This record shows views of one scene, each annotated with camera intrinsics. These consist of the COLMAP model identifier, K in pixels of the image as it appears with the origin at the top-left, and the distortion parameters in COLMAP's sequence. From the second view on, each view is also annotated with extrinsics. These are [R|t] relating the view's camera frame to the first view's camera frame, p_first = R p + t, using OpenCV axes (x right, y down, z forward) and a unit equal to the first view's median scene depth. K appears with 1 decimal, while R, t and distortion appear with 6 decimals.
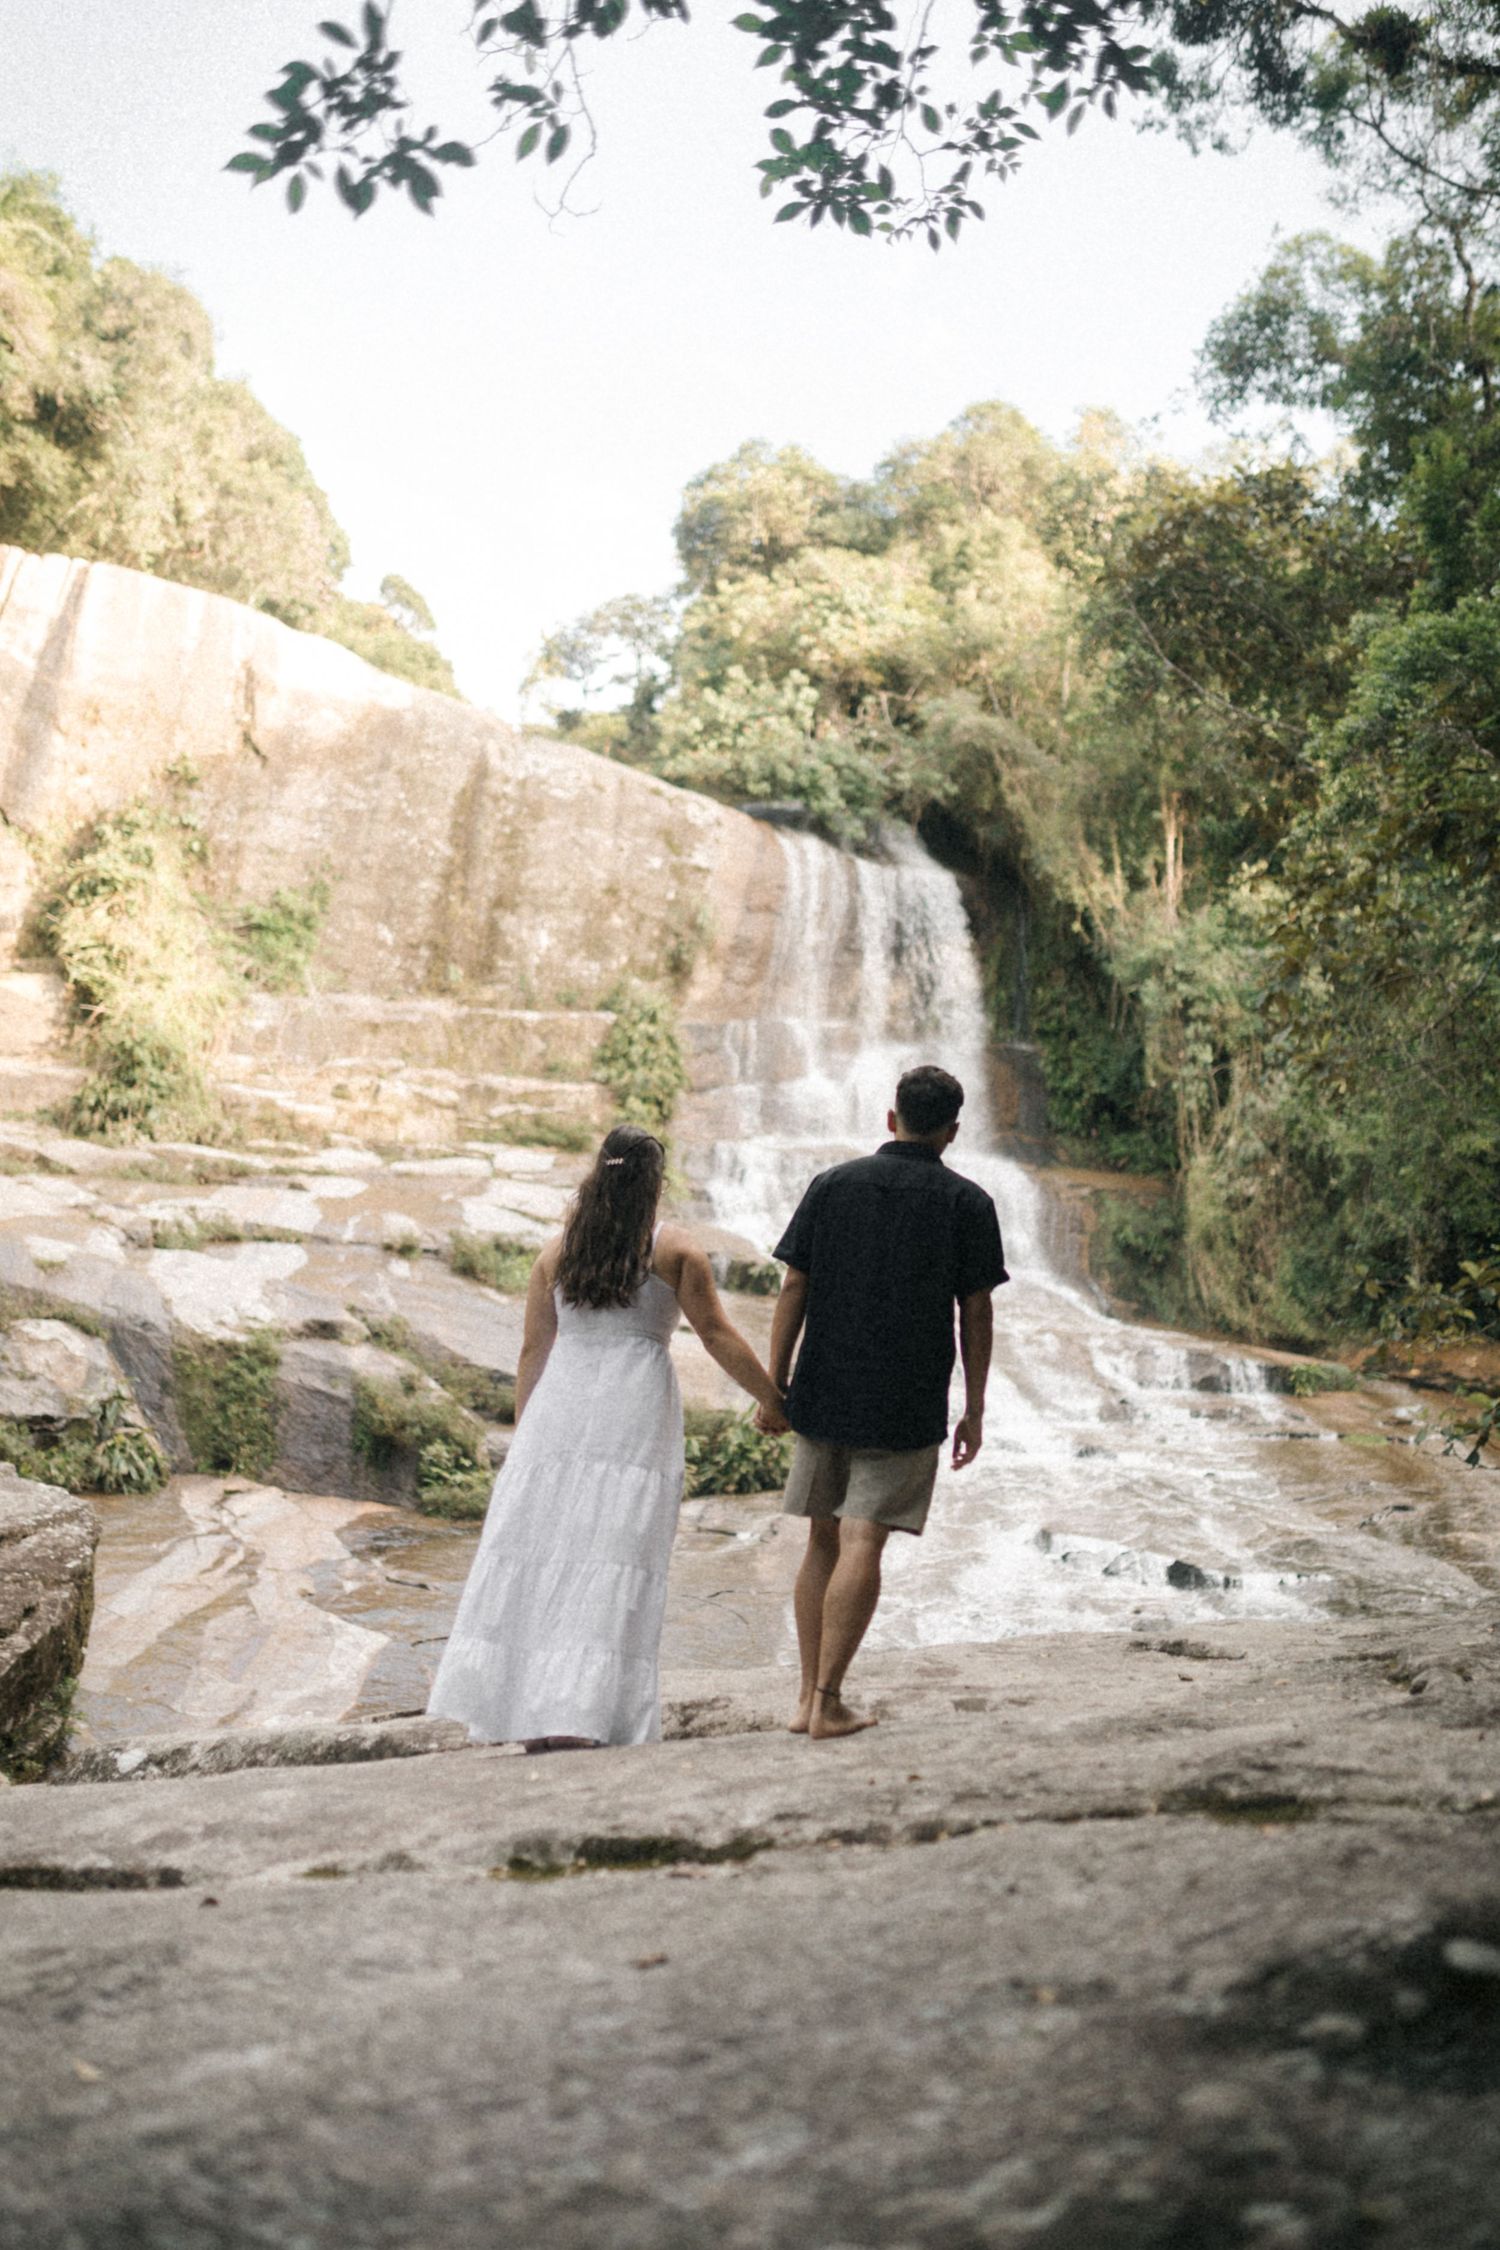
lens RADIAL K [[2113.7, 0, 754.1], [0, 2113.7, 1089.0], [0, 0, 1]] dist [0.001710, 0.000000]
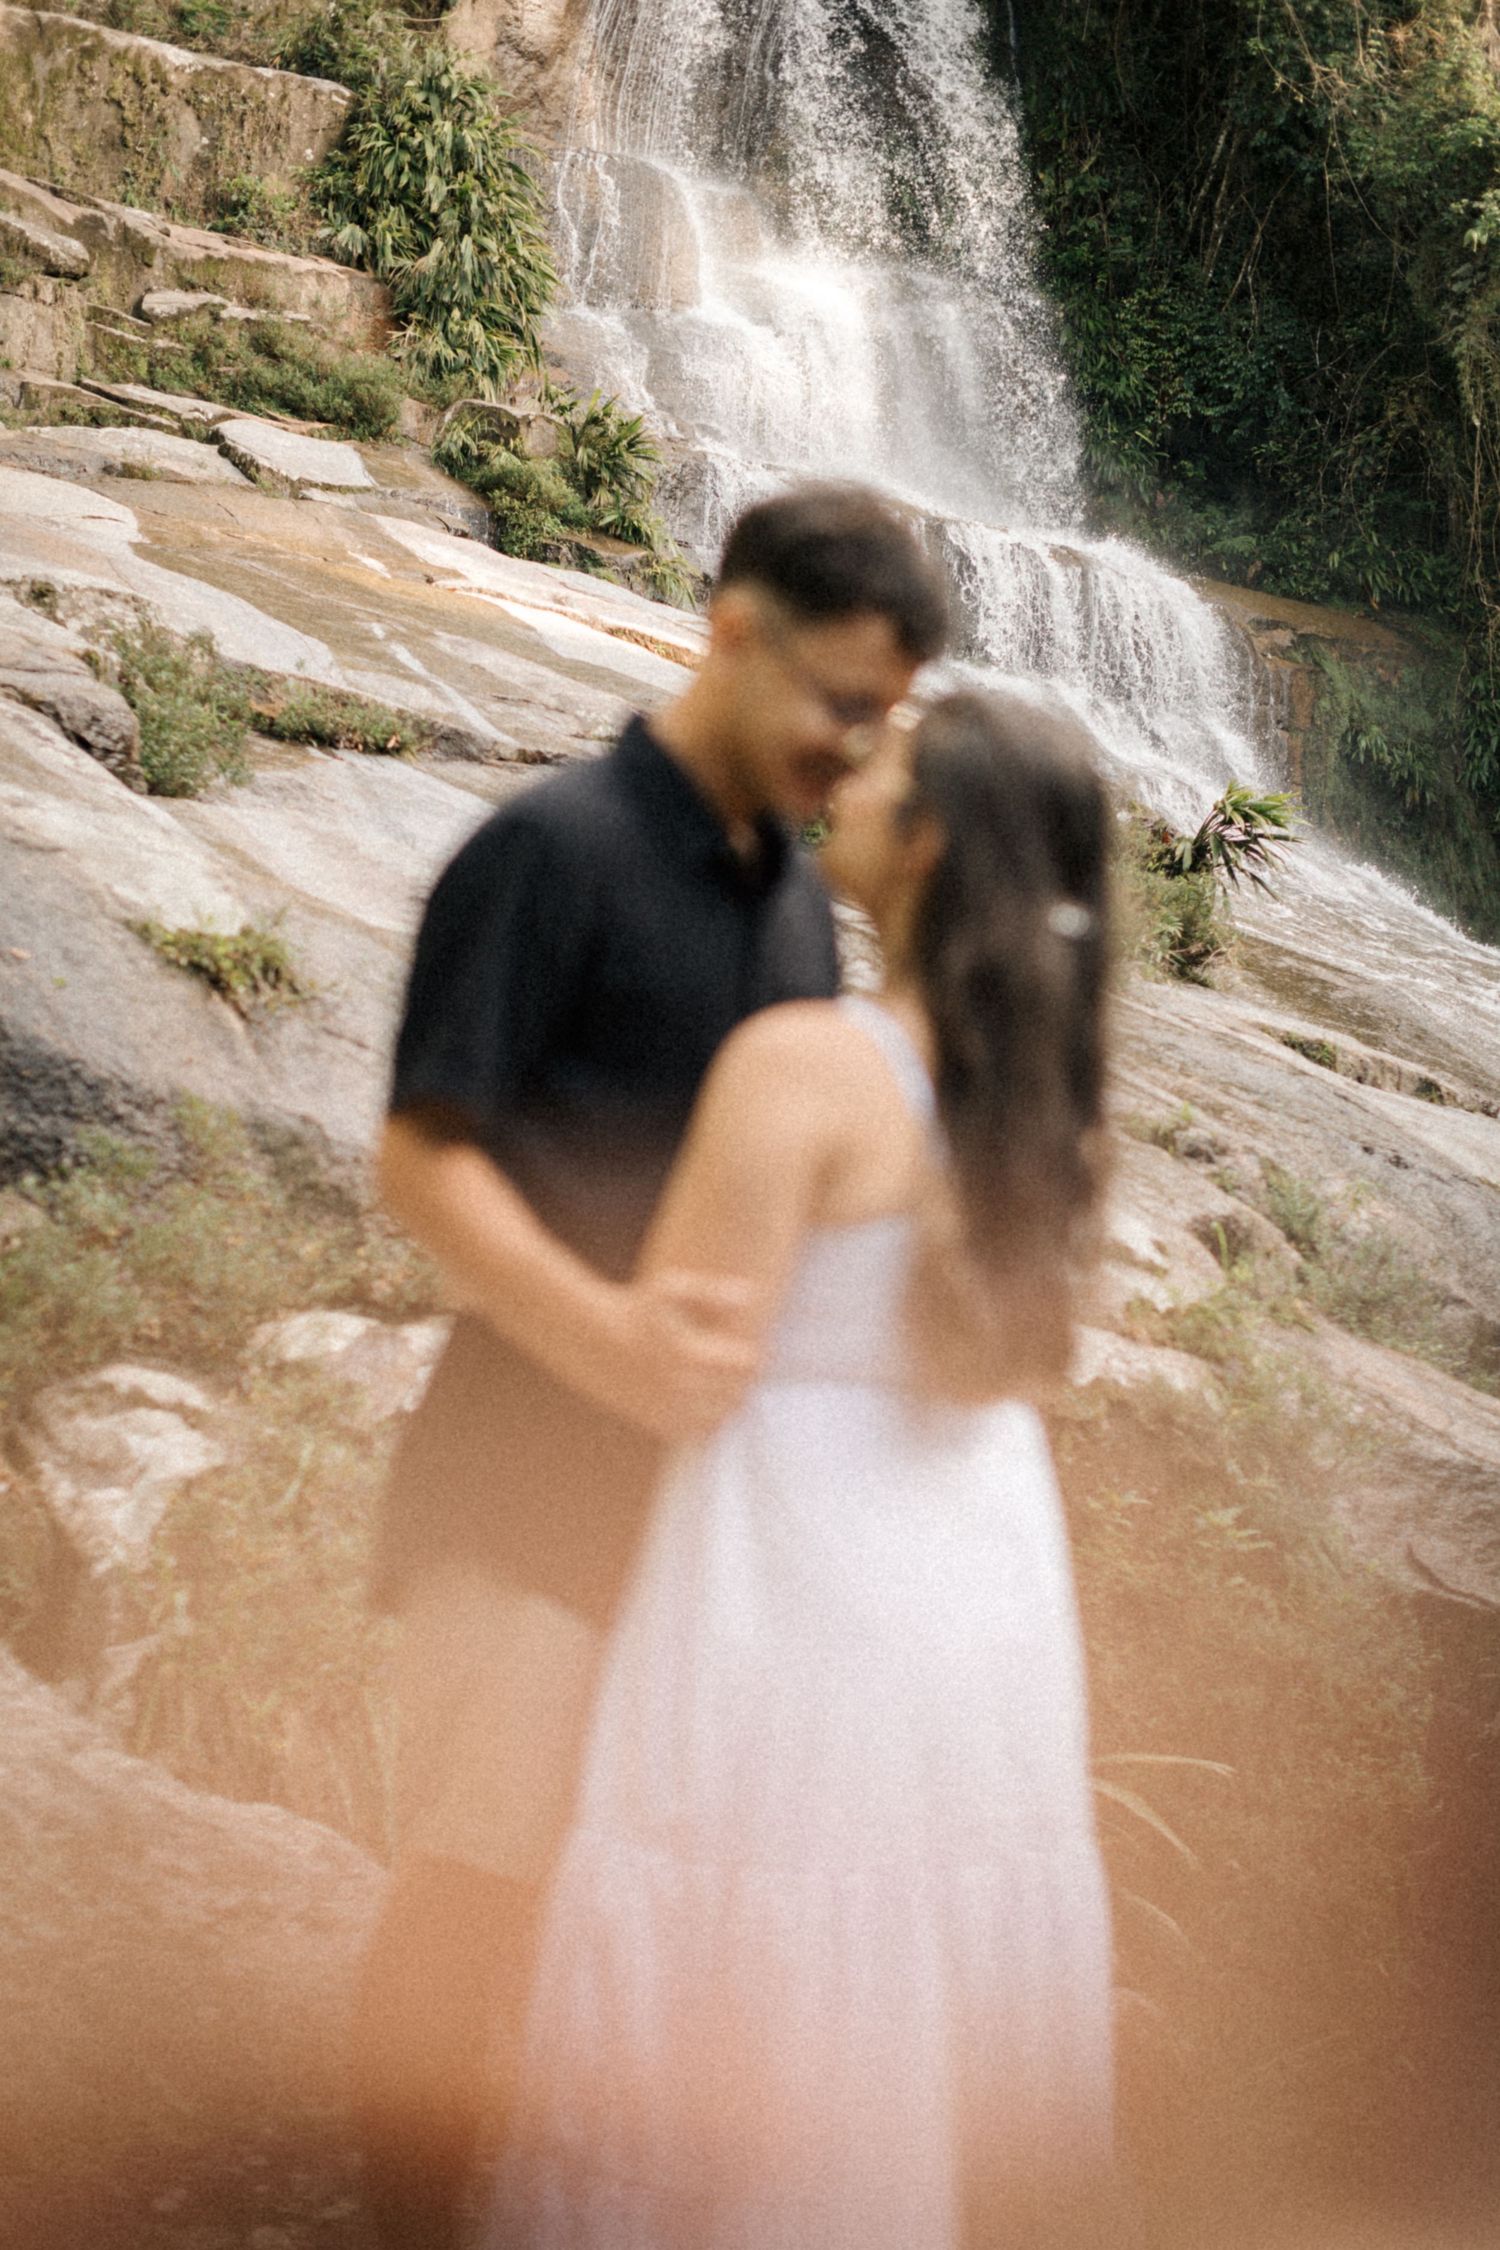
lens RADIAL K [[3203.1, 0, 744.9], [0, 3203.1, 1133.9], [0, 0, 1]] dist [0.026096, 0.000000]
pose [[0.930206, 0.037218, 0.365147, -0.218551], [-0.124209, 0.968069, 0.217749, 0.015653], [-0.345383, -0.247906, 0.905126, 0.387774]]
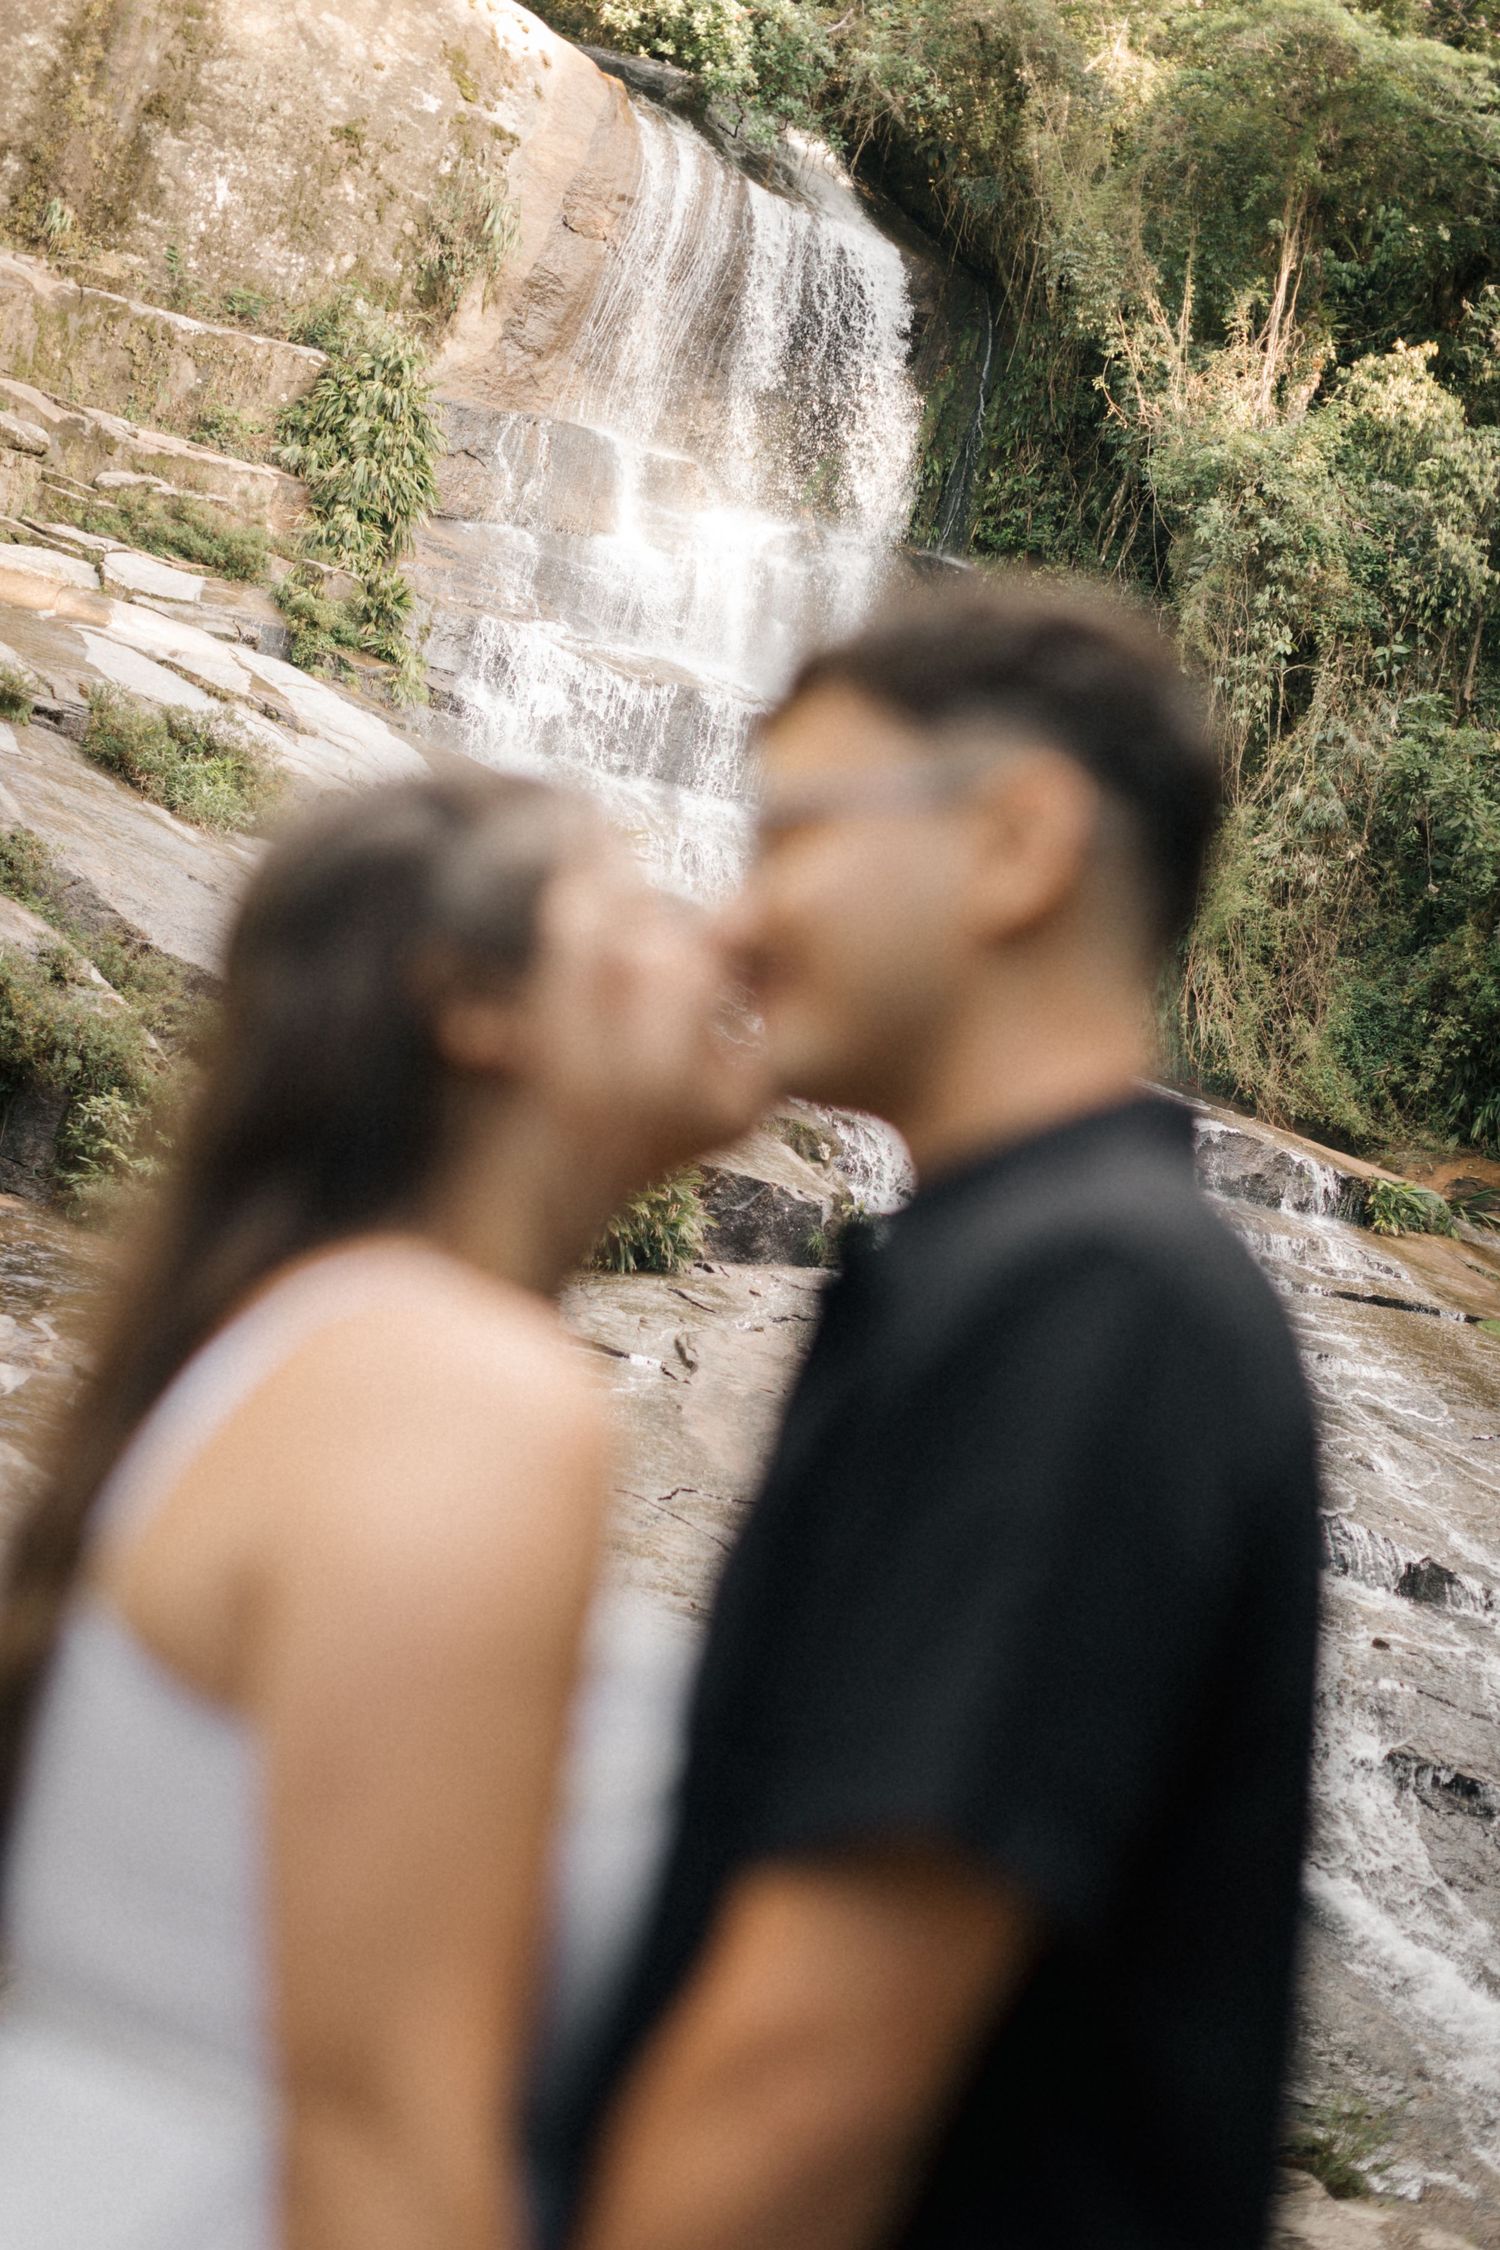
lens RADIAL K [[3203.1, 0, 751.1], [0, 3203.1, 1118.6], [0, 0, 1]] dist [0.026096, 0.000000]
pose [[0.967222, 0.186144, 0.172721, -0.068576], [-0.212807, 0.965296, 0.151386, 0.009047], [-0.138547, -0.183180, 0.973268, 0.099577]]
